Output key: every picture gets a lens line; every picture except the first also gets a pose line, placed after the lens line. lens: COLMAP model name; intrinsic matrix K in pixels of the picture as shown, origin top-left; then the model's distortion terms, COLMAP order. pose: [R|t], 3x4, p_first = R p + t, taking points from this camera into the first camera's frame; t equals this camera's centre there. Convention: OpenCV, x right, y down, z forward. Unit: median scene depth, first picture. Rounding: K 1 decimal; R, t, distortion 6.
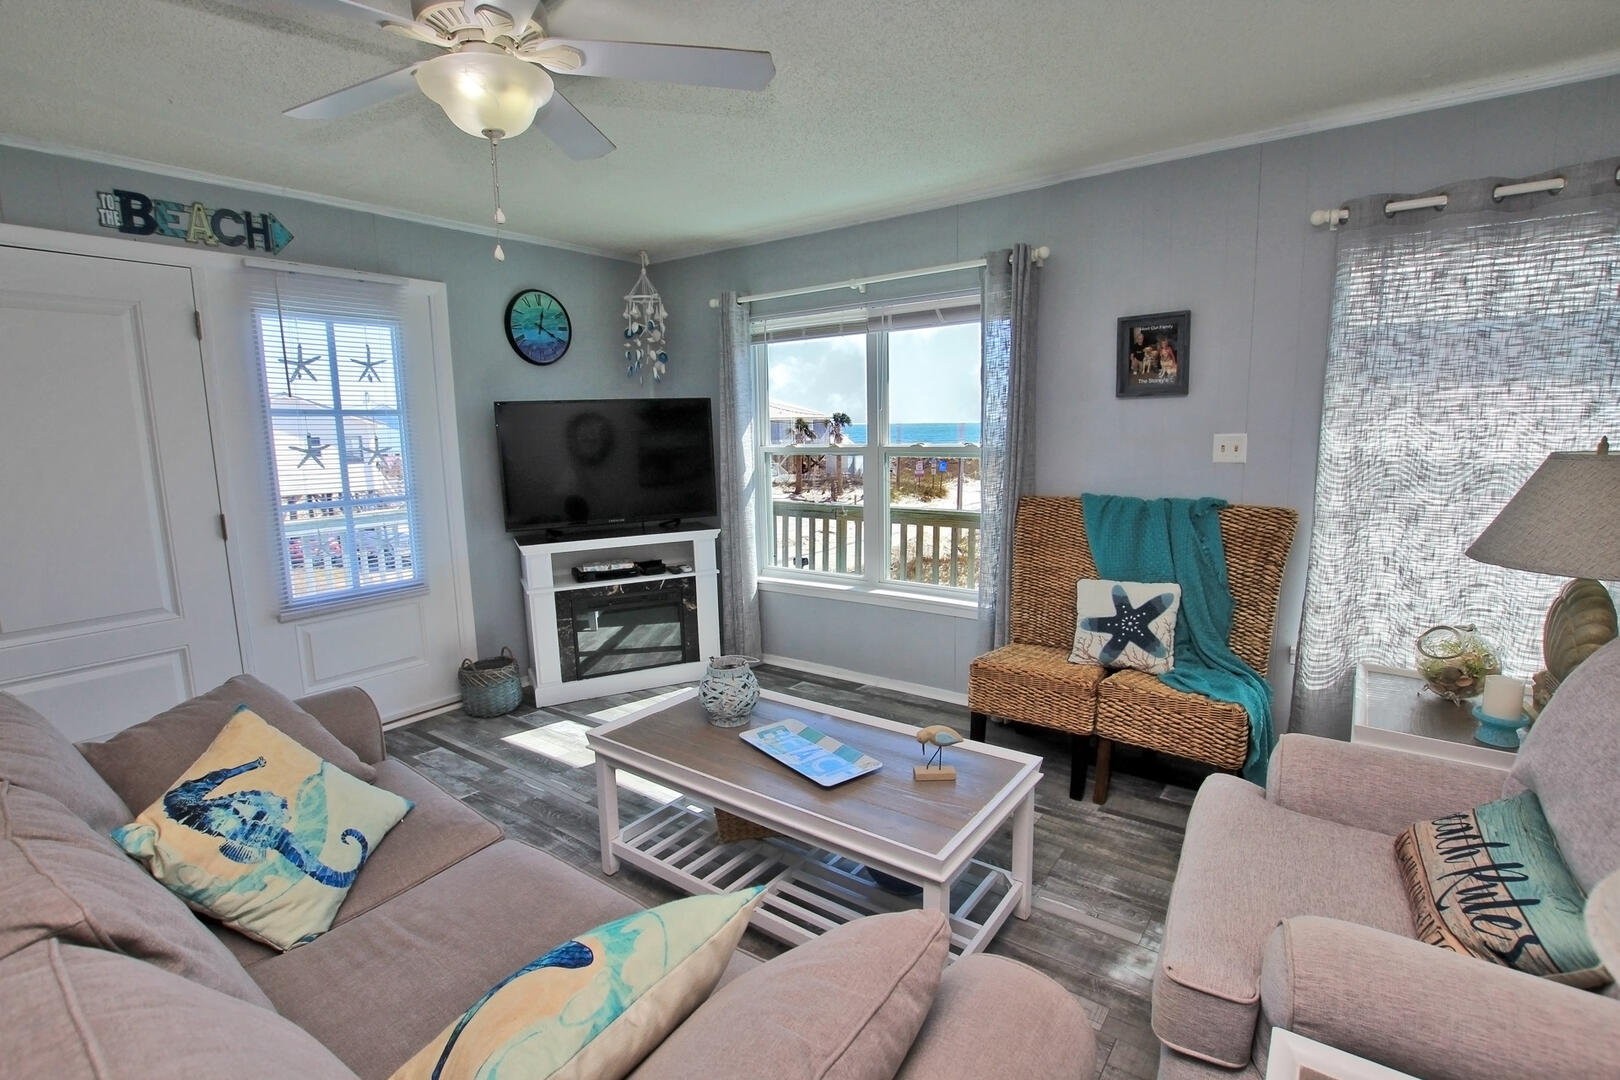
lens RADIAL K [[752.0, 0, 810.9], [0, 752.0, 542.1], [0, 0, 1]] dist [-0.021986, 0.001434]
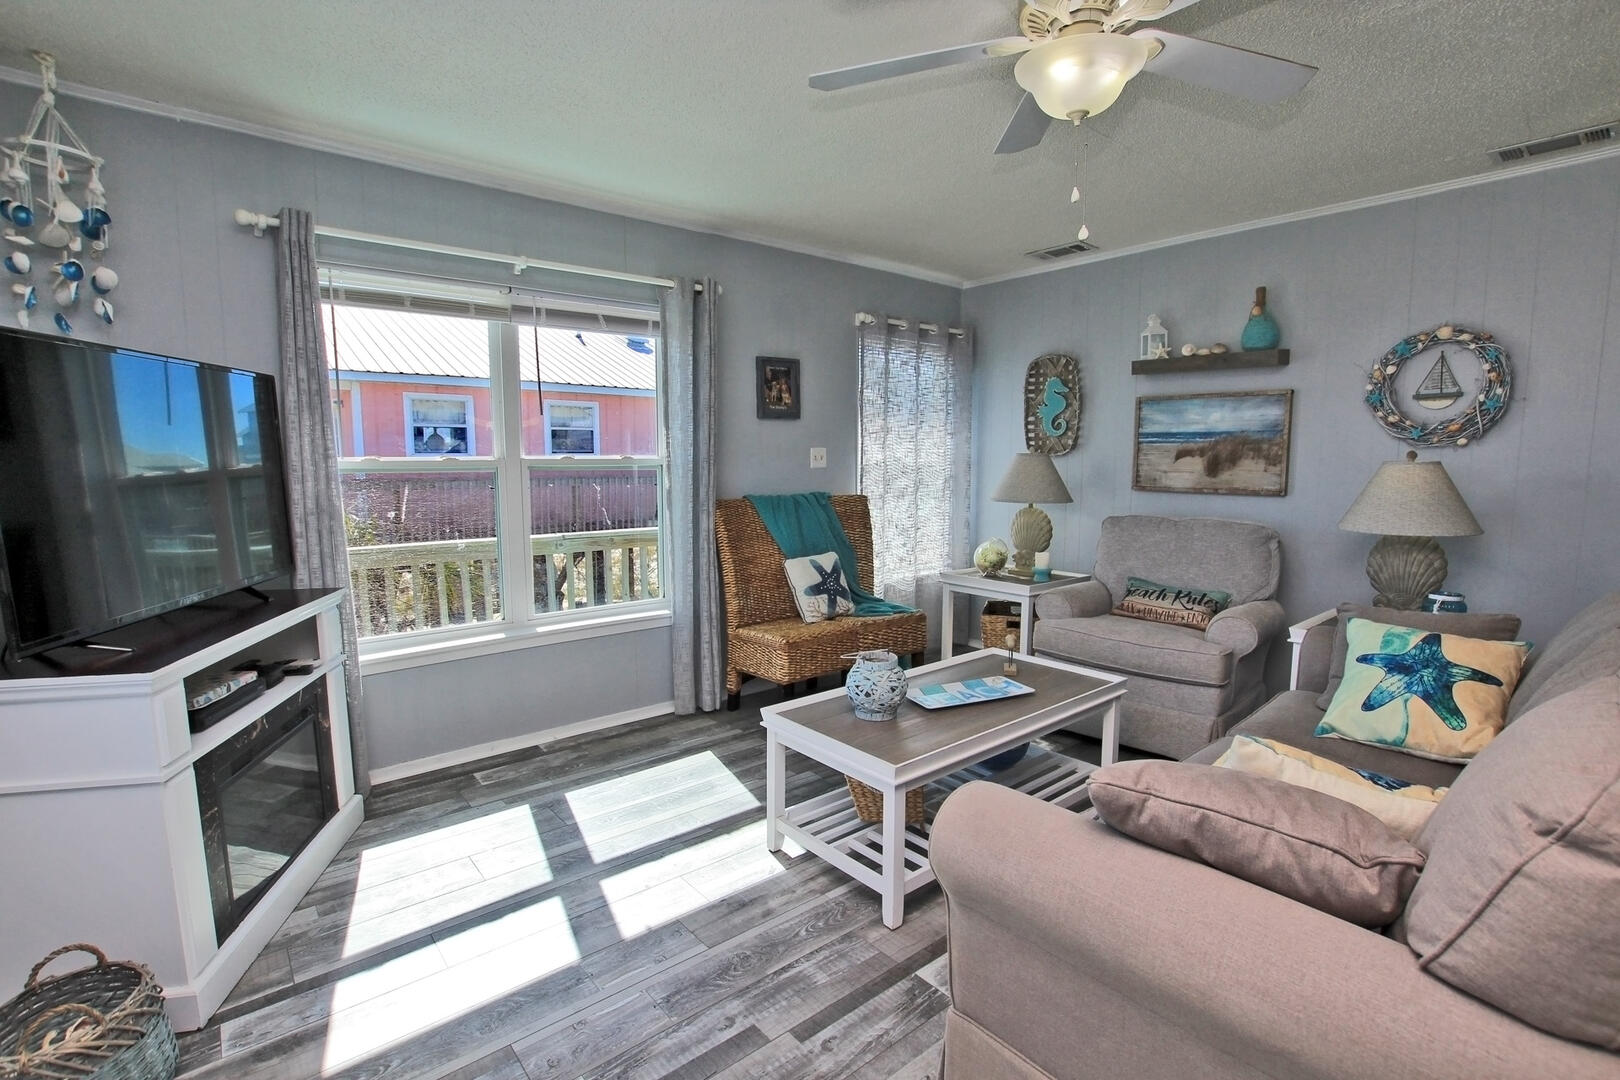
lens RADIAL K [[752.0, 0, 809.0], [0, 752.0, 545.6], [0, 0, 1]] dist [-0.021986, 0.001434]
pose [[0.244222, -0.096653, 0.964891, -0.838506], [0.144797, 0.987500, 0.062268, -0.047909], [-0.958848, 0.124506, 0.255164, 0.631072]]
